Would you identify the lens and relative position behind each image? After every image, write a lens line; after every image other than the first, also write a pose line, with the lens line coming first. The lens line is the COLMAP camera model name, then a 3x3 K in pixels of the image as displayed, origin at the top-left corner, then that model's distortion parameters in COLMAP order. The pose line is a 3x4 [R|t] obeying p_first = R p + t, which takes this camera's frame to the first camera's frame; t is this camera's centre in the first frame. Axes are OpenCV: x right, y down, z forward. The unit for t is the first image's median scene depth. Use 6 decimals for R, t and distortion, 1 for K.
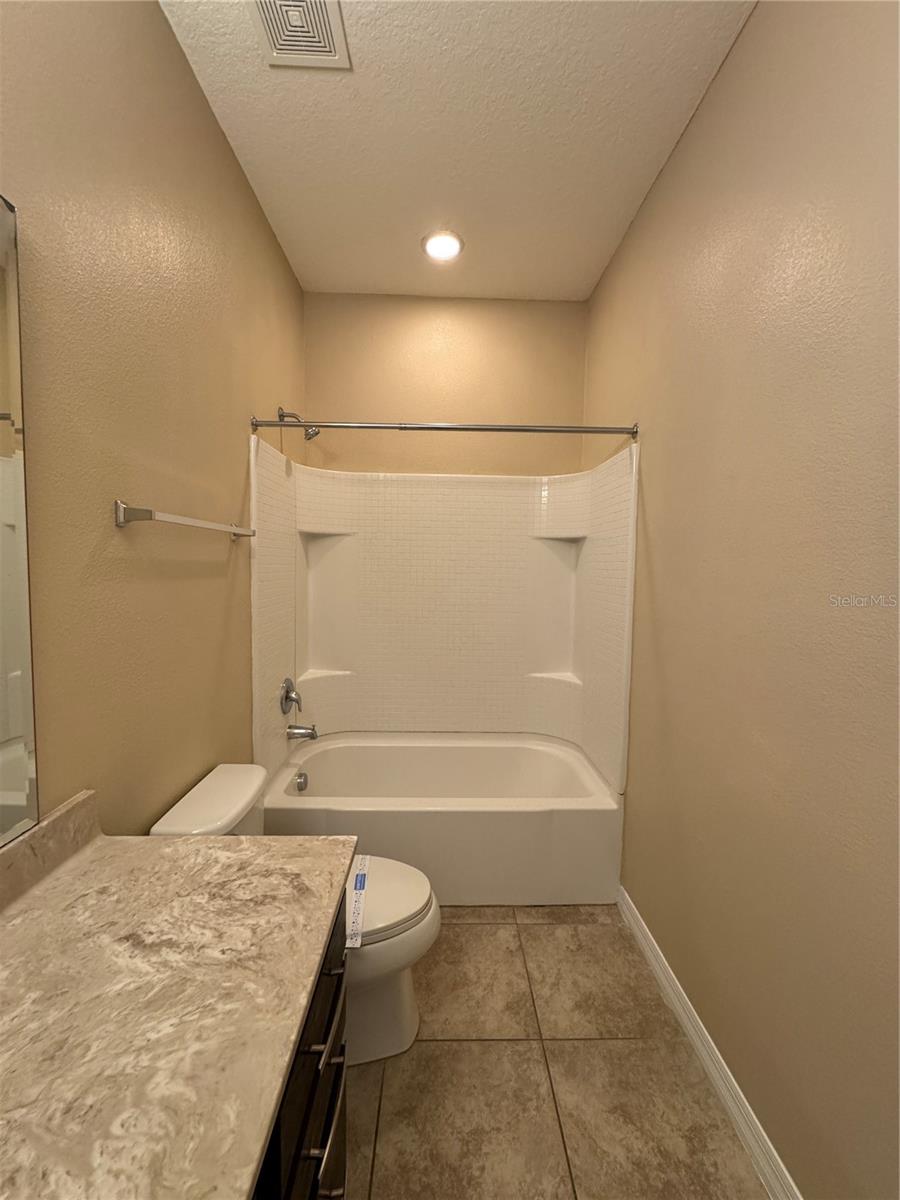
lens RADIAL K [[477.7, 0, 449.7], [0, 477.7, 598.7], [0, 0, 1]] dist [-0.002588, 0.001311]
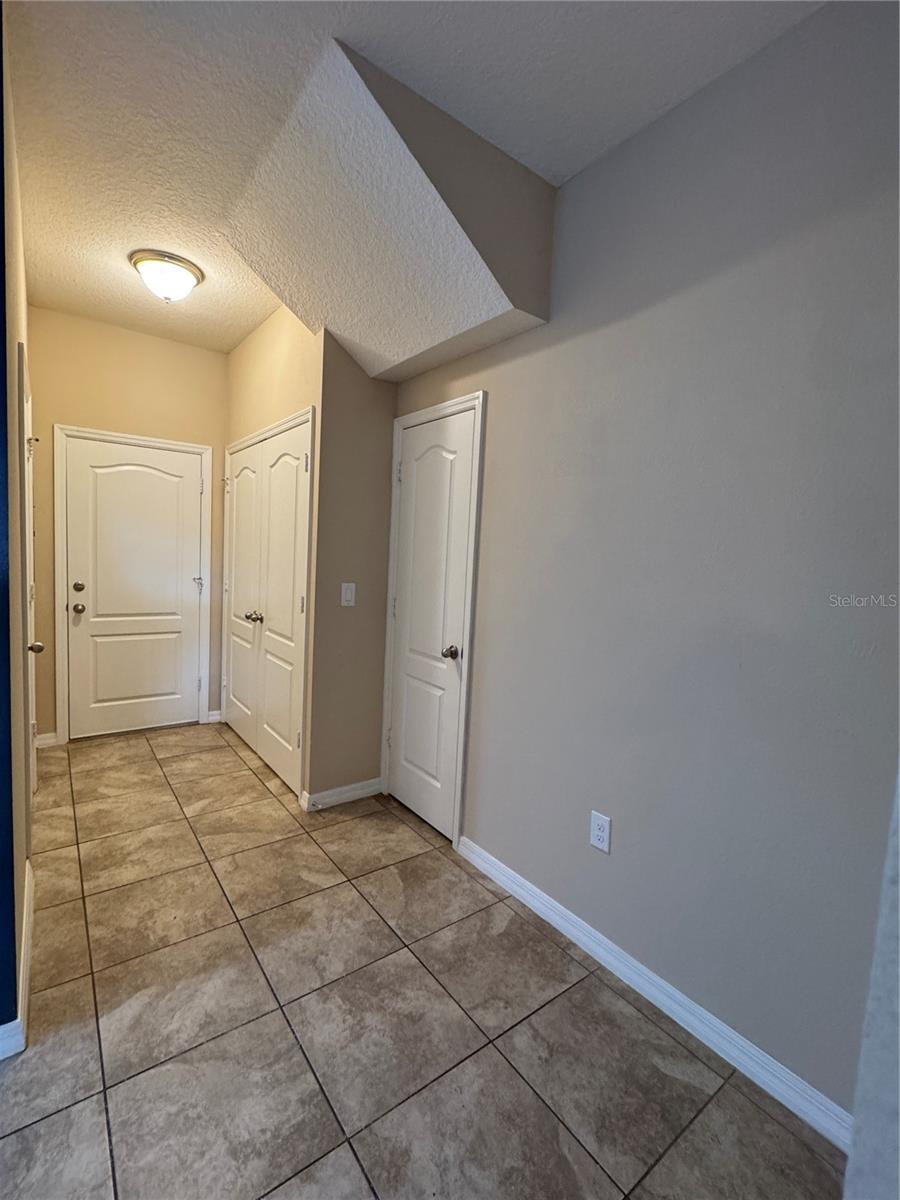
lens RADIAL K [[539.4, 0, 444.8], [0, 539.4, 593.7], [0, 0, 1]] dist [-0.002874, 0.001084]
pose [[-0.817276, -0.013792, -0.576081, 0.692990], [-0.106458, 0.986119, 0.127421, -0.135667], [0.566327, 0.165467, -0.807400, 1.911159]]
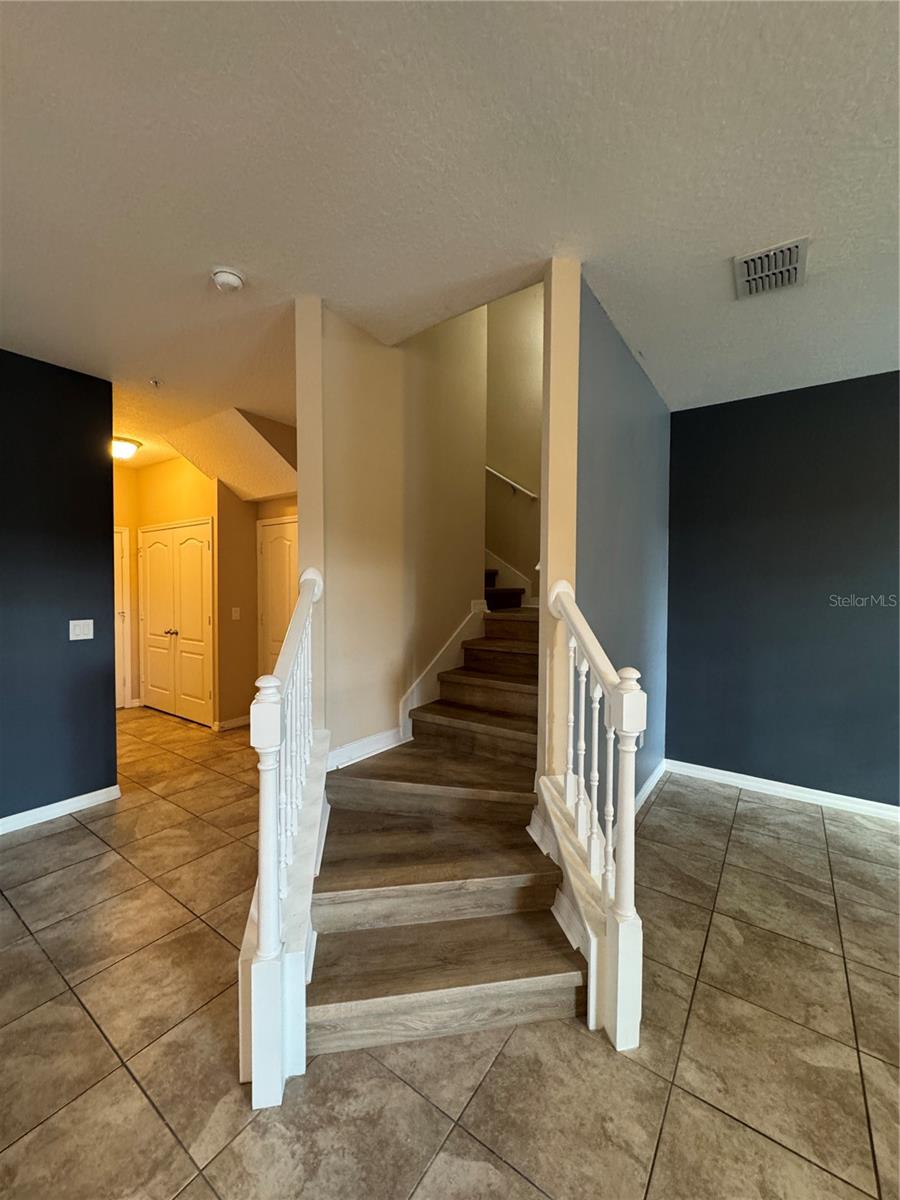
lens RADIAL K [[477.7, 0, 444.4], [0, 477.7, 599.1], [0, 0, 1]] dist [-0.002588, 0.001311]
pose [[-0.606585, -0.000451, -0.795018, 1.763617], [-0.076522, 0.995390, 0.057820, -0.266515], [0.791327, 0.095910, -0.603823, 3.491025]]
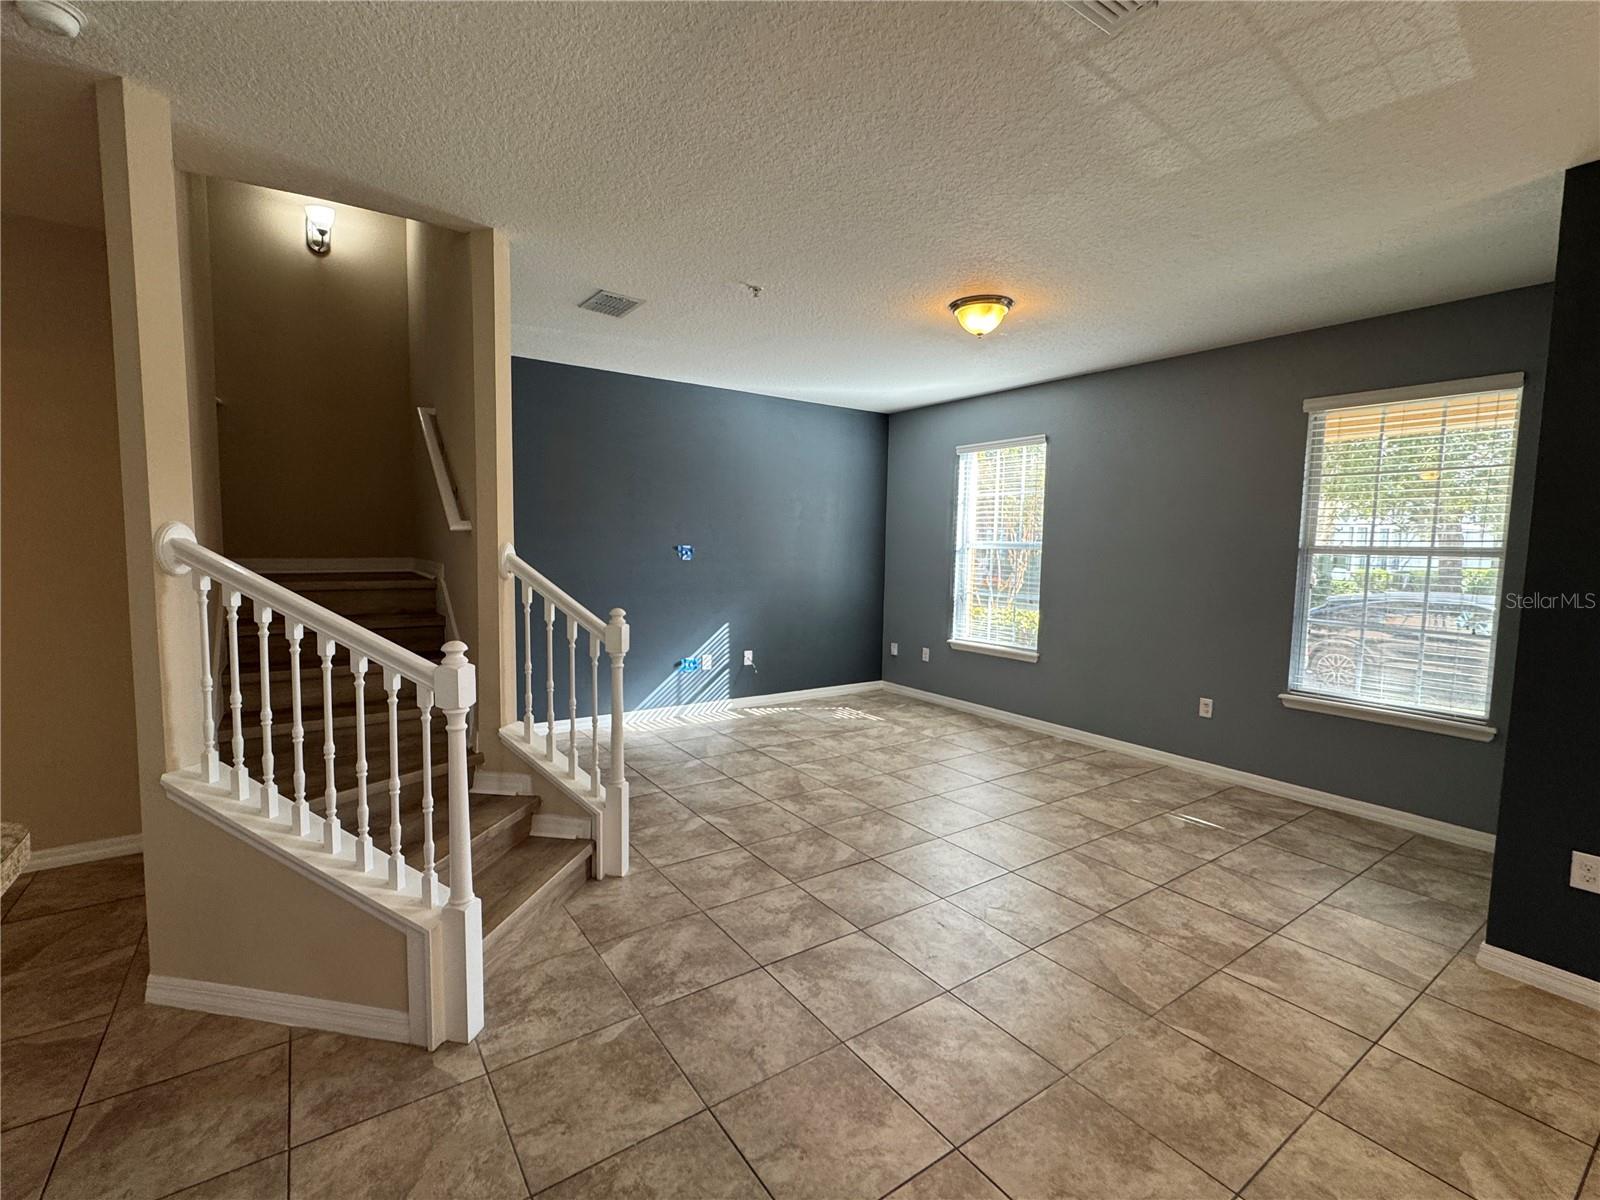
lens RADIAL K [[719.2, 0, 800.8], [0, 719.2, 602.5], [0, 0, 1]] dist [-0.002874, 0.001084]
pose [[0.547555, 0.061140, -0.834533, 2.983887], [-0.065359, 0.997405, 0.030189, -0.196135], [0.834214, 0.038015, 0.550130, 2.295868]]
